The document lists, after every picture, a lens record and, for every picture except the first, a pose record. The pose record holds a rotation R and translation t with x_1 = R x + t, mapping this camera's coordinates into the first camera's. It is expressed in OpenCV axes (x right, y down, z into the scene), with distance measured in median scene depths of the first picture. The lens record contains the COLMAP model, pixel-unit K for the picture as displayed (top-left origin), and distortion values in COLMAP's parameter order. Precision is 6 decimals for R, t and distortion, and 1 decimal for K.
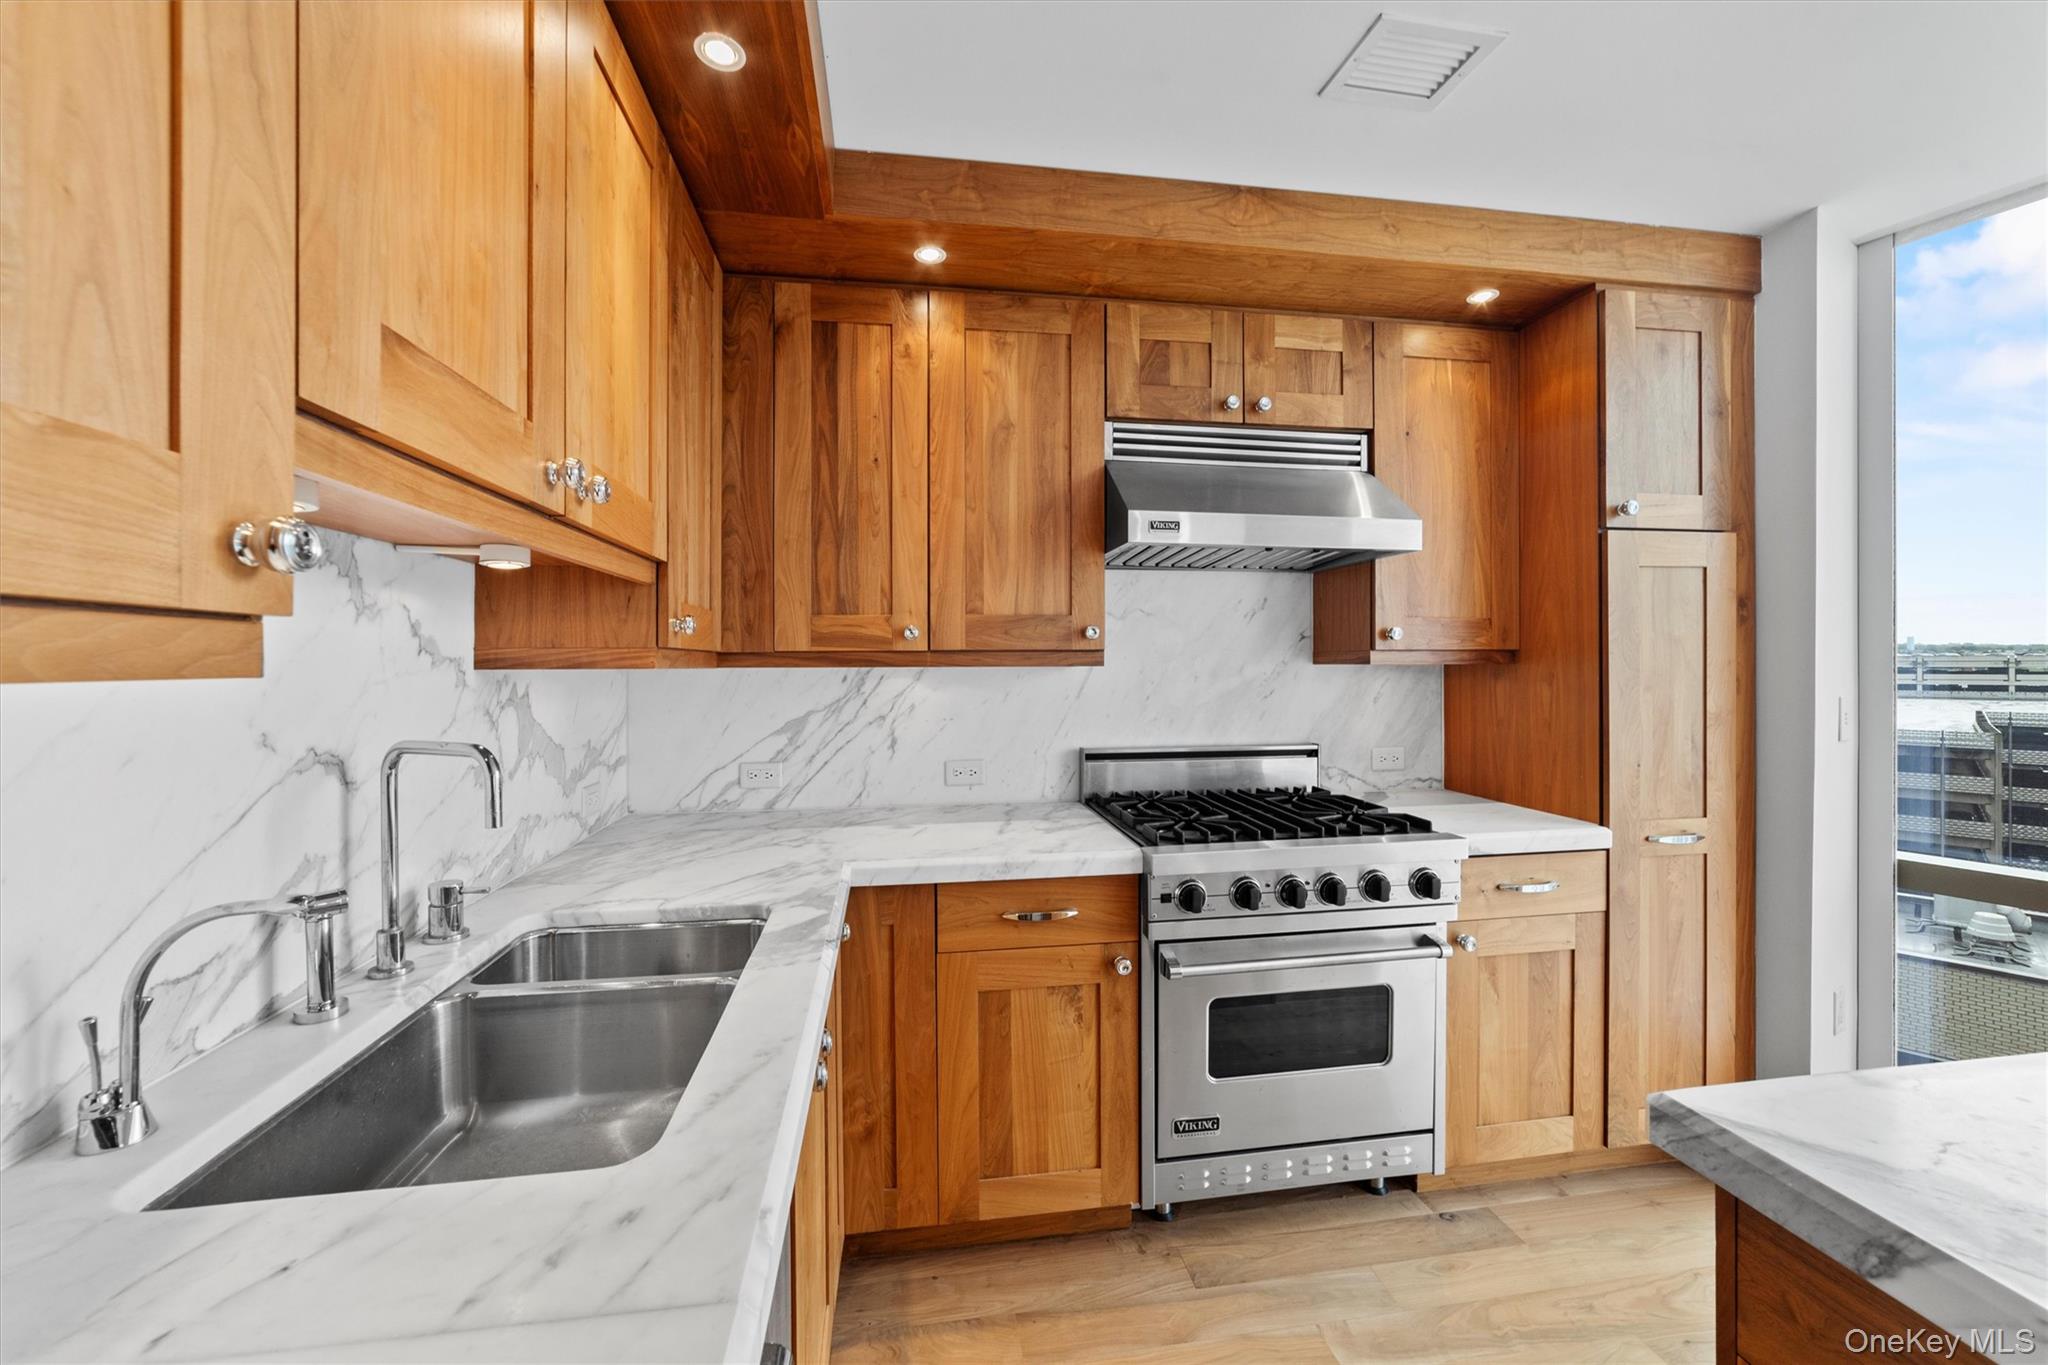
lens RADIAL K [[790.6, 0, 963.8], [0, 790.6, 665.6], [0, 0, 1]] dist [0.000119, 0.000149]
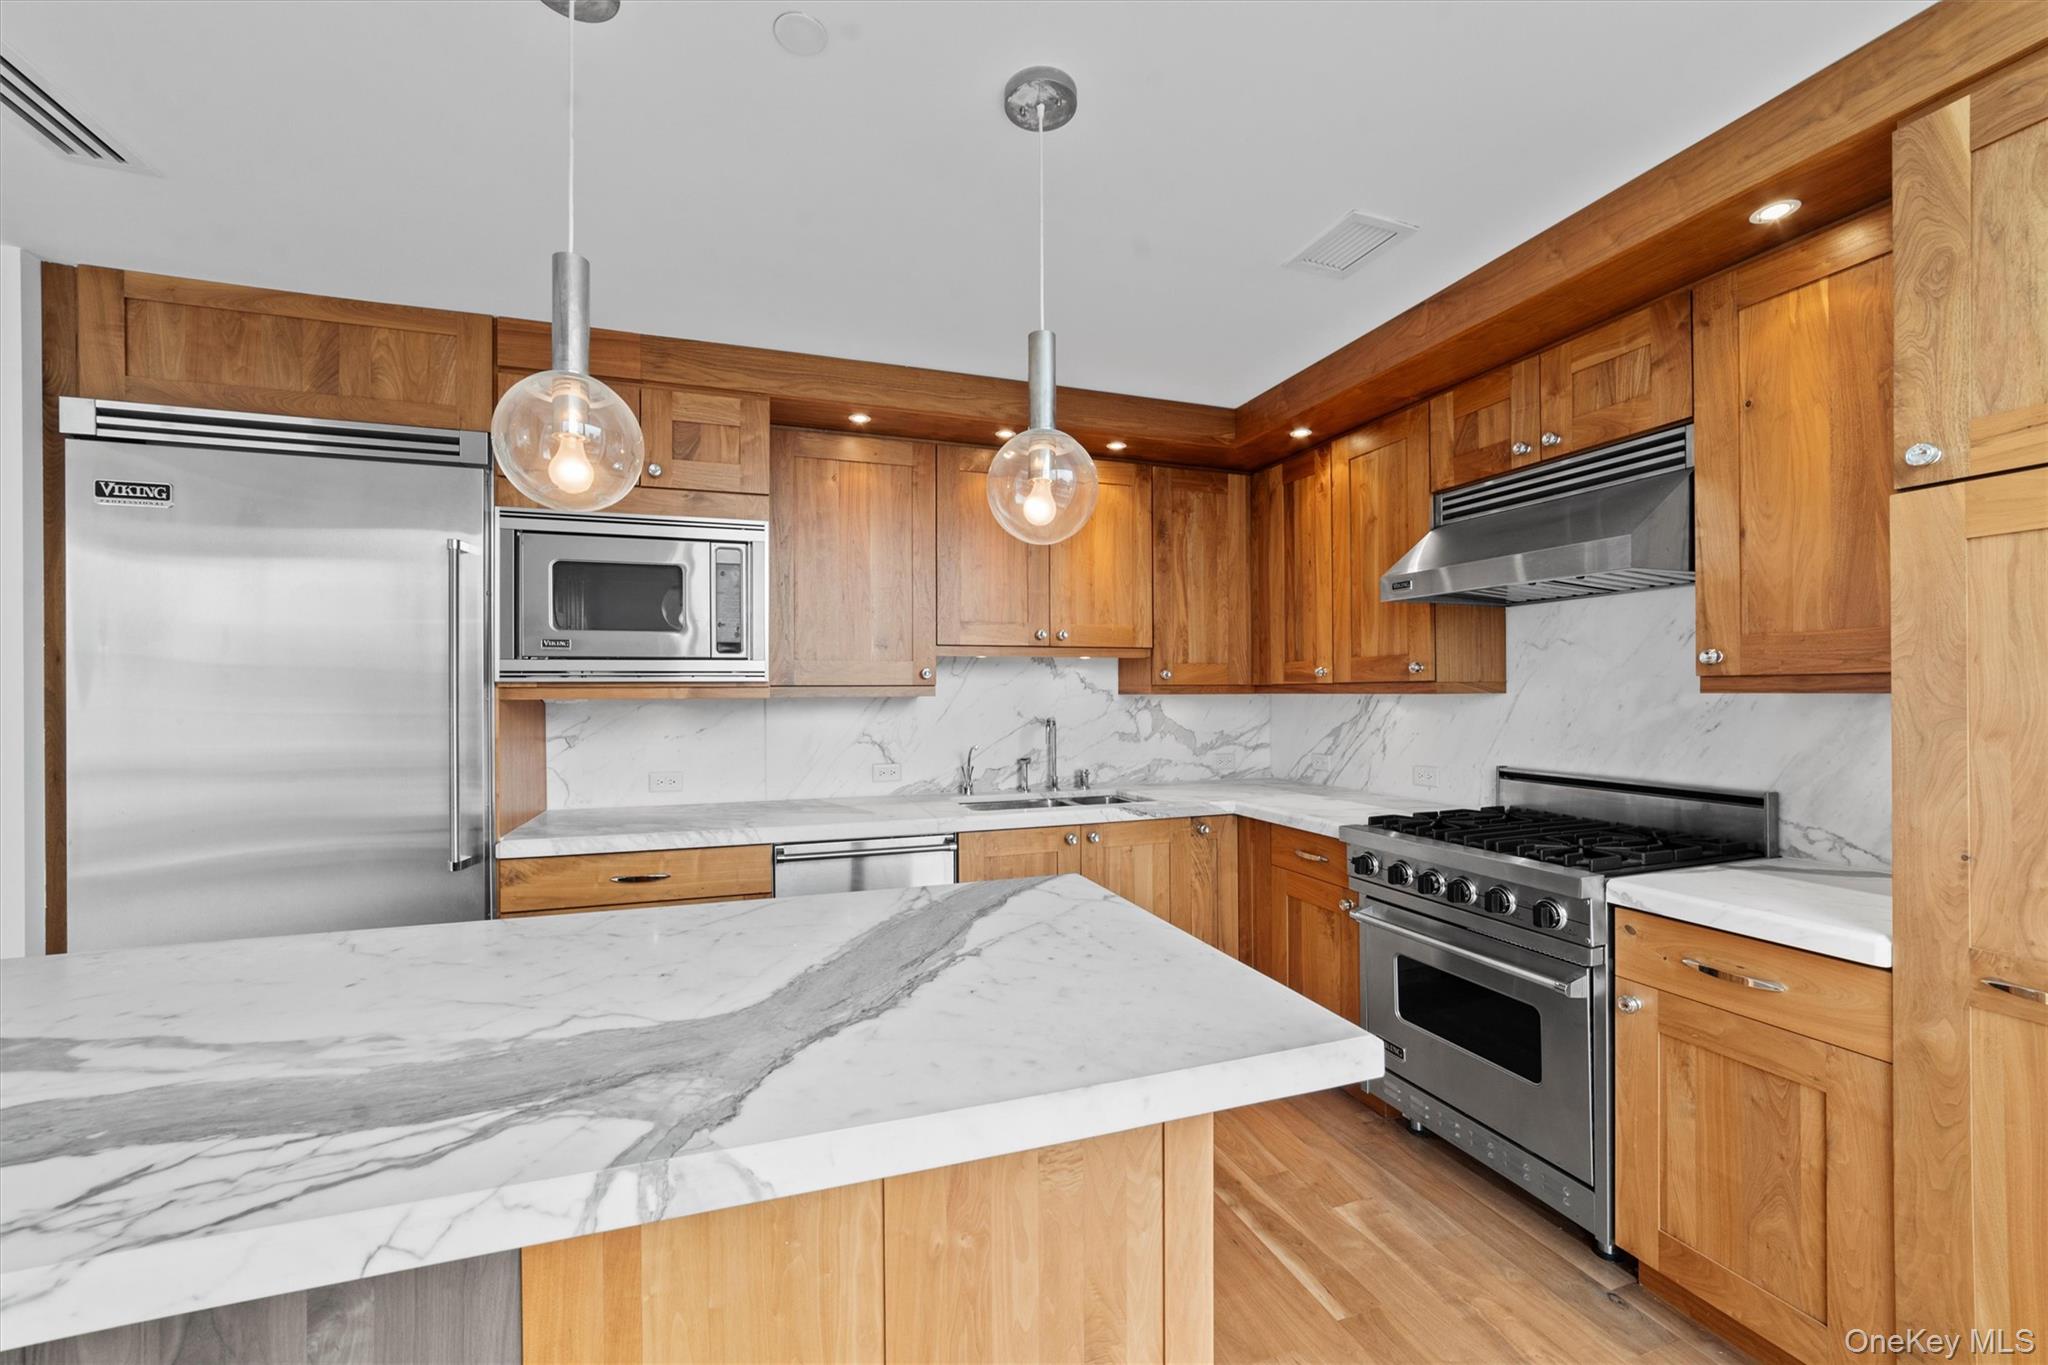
lens RADIAL K [[812.0, 0, 1089.5], [0, 812.0, 686.2], [0, 0, 1]] dist [-0.012204, -0.000196]
pose [[0.248921, -0.003351, -0.968518, 1.326058], [0.002428, 0.999993, -0.002836, -0.009132], [0.968521, -0.001646, 0.248927, 0.173949]]
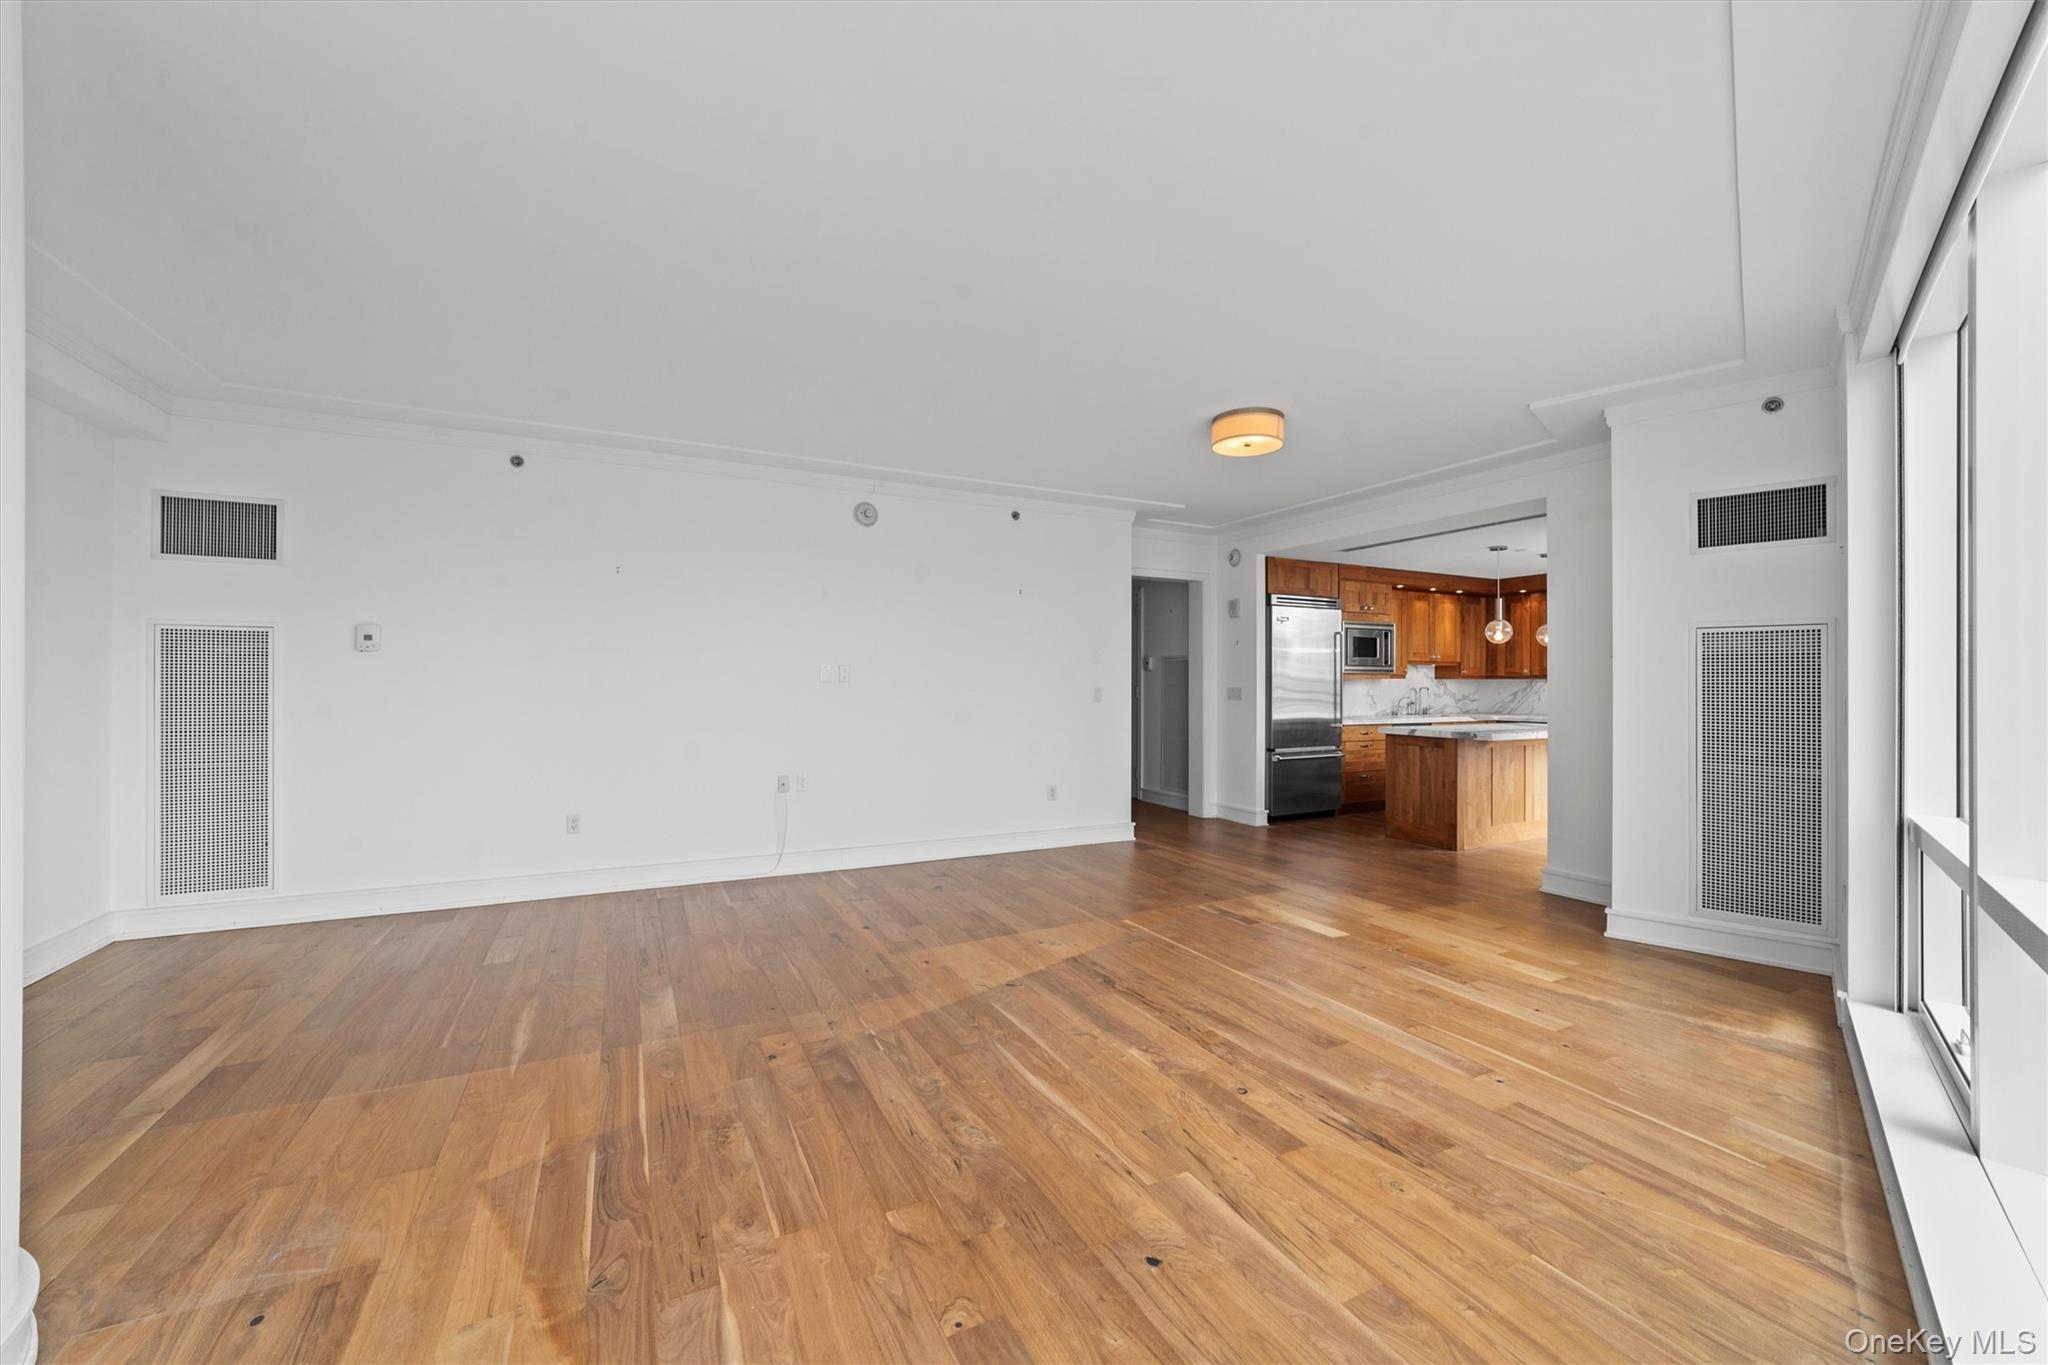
lens RADIAL K [[824.6, 0, 1090.2], [0, 824.6, 674.2], [0, 0, 1]] dist [0.028875, 0.000218]
pose [[0.413884, -0.003198, -0.910324, 3.167005], [-0.006715, 0.999956, -0.006566, 0.020617], [0.910305, 0.008830, 0.413844, -3.165149]]
